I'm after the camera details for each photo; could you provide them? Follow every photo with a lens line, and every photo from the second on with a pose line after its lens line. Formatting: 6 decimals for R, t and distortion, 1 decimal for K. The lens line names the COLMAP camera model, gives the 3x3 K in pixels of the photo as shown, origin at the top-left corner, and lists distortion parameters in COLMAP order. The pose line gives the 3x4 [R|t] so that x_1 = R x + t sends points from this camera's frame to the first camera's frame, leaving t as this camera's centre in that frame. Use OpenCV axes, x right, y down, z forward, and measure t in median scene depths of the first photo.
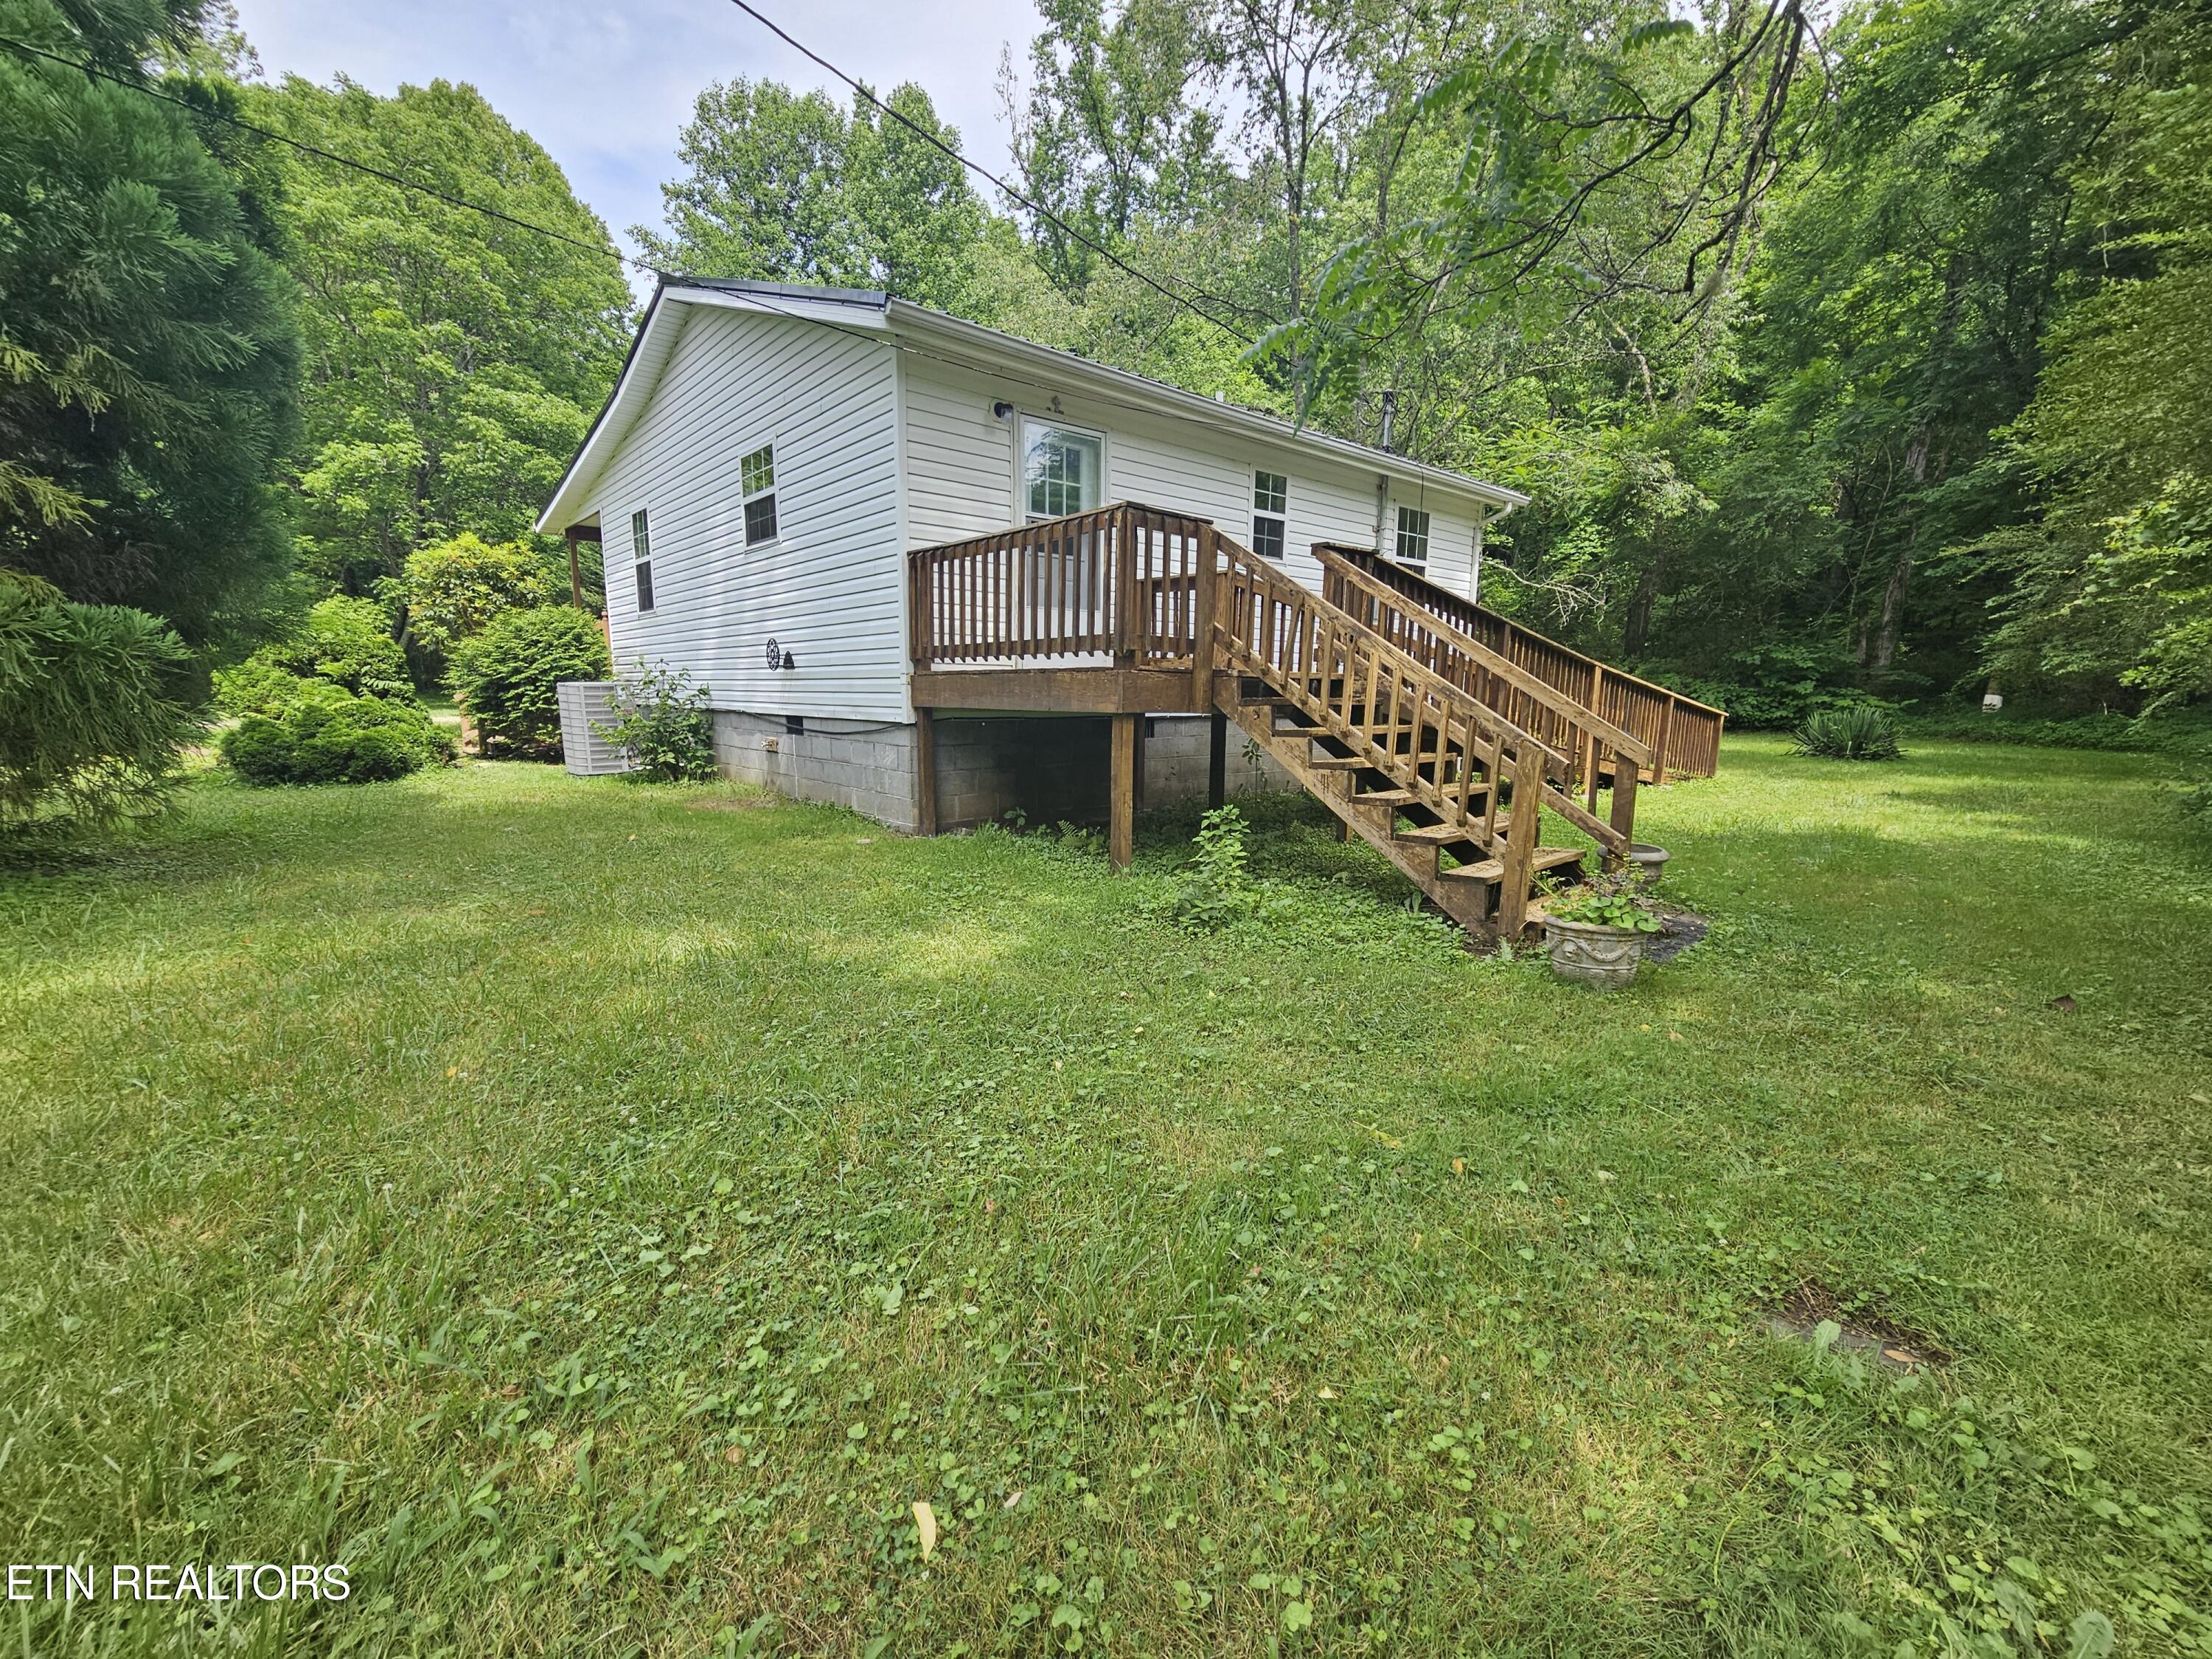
lens RADIAL K [[917.0, 0, 1099.6], [0, 917.0, 853.0], [0, 0, 1]] dist [0.002859, -0.002542]
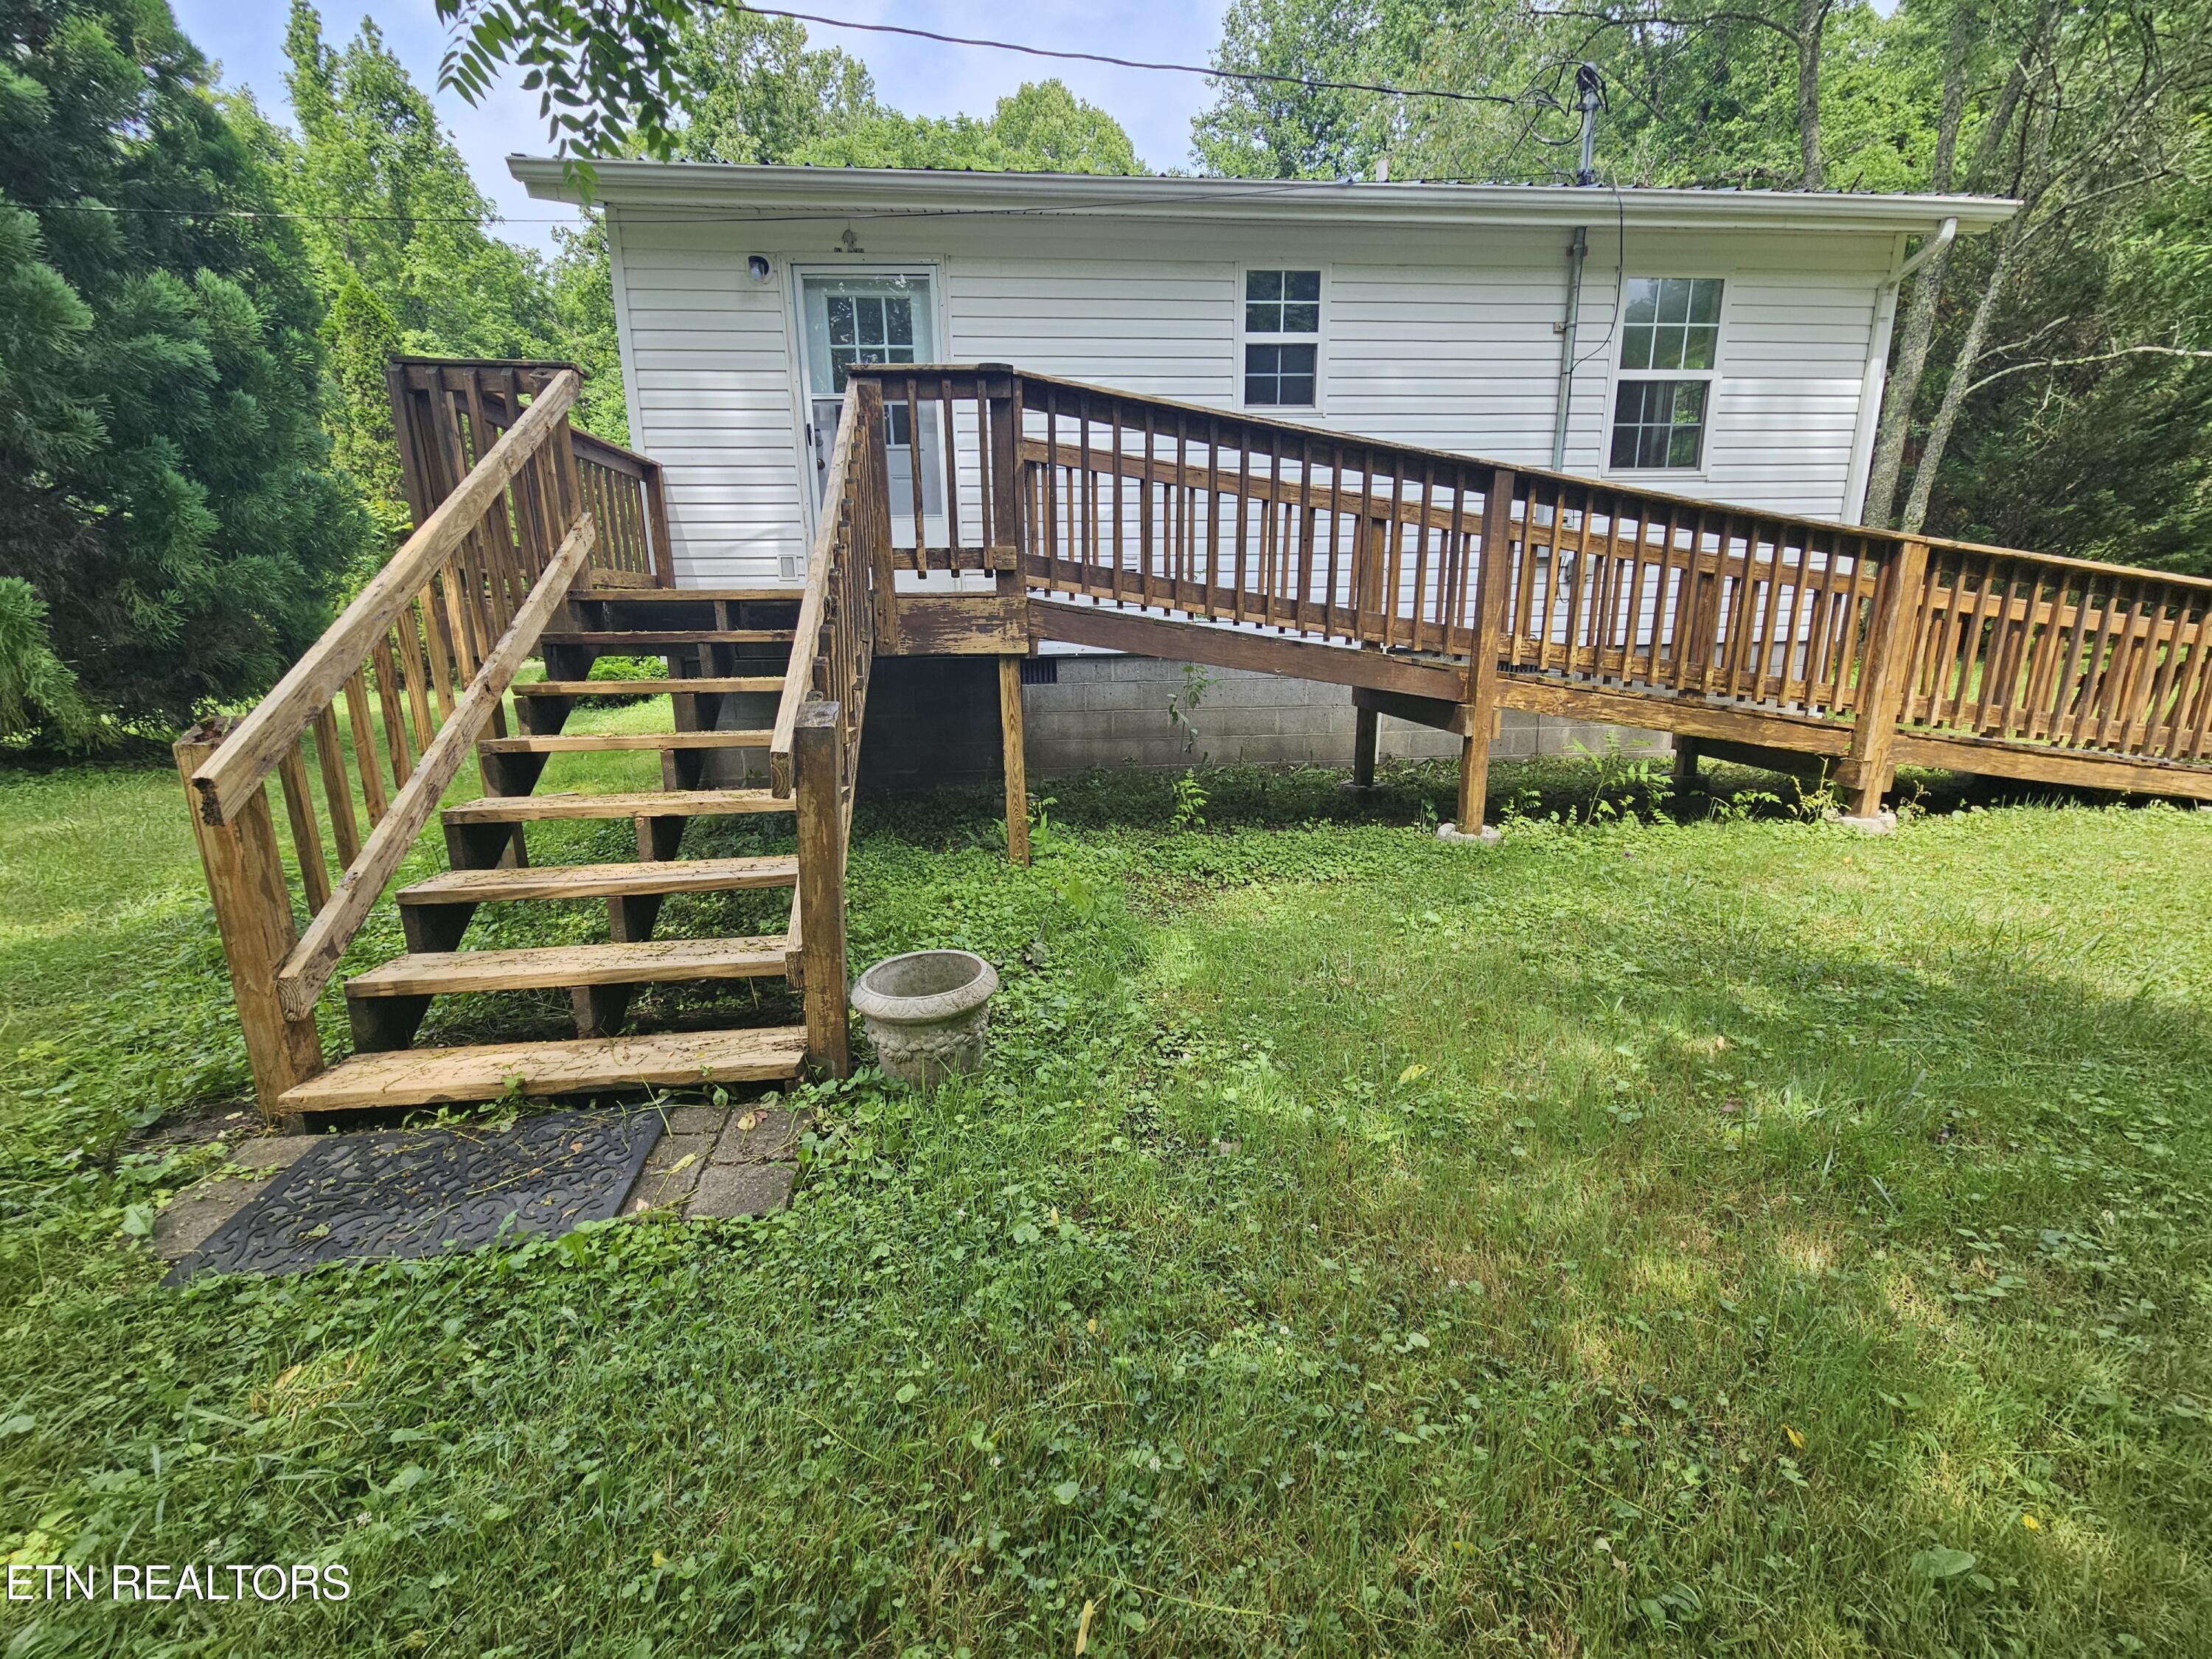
lens RADIAL K [[908.1, 0, 1099.6], [0, 908.1, 856.7], [0, 0, 1]] dist [-0.000521, 0.000197]
pose [[0.824774, 0.117592, -0.553100, 0.481784], [-0.071912, 0.992008, 0.103672, -0.061366], [0.560871, -0.045731, 0.826639, 0.381023]]
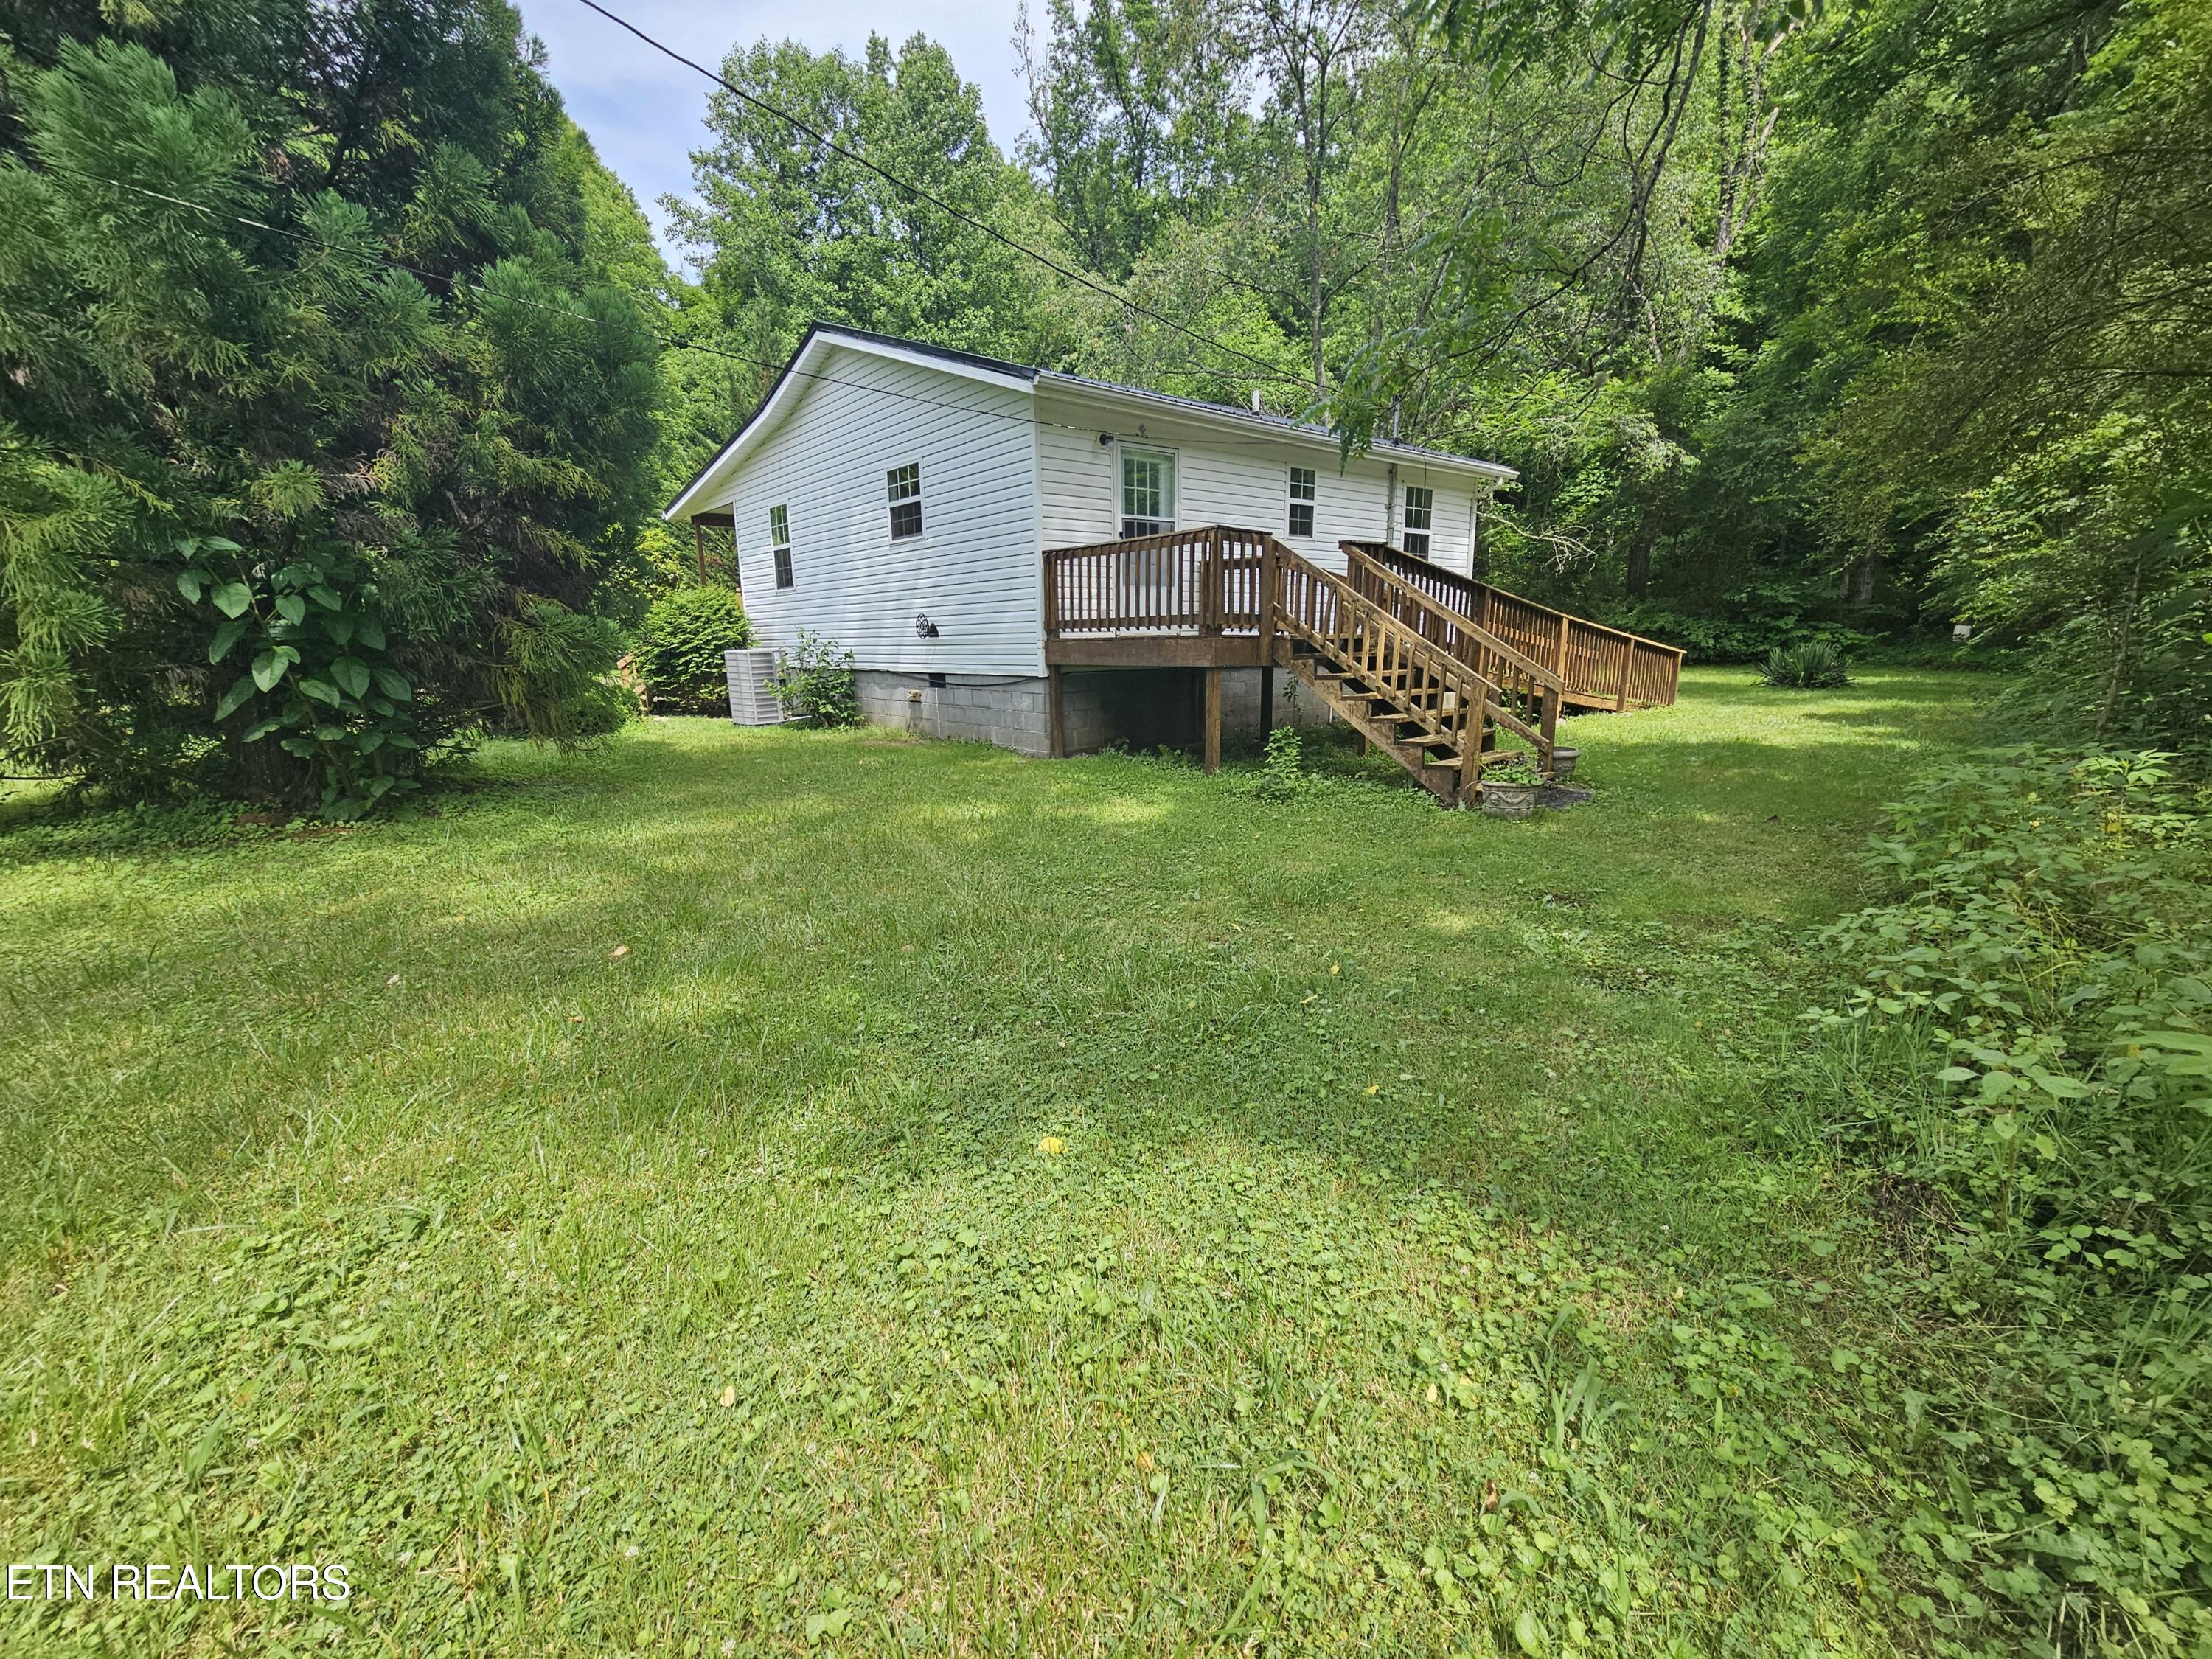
lens RADIAL K [[908.1, 0, 1099.6], [0, 908.1, 856.7], [0, 0, 1]] dist [-0.000521, 0.000197]
pose [[0.999562, -0.020801, -0.021029, -0.075903], [0.022031, 0.997952, 0.060057, 0.035520], [0.019737, -0.060494, 0.997973, -0.277079]]
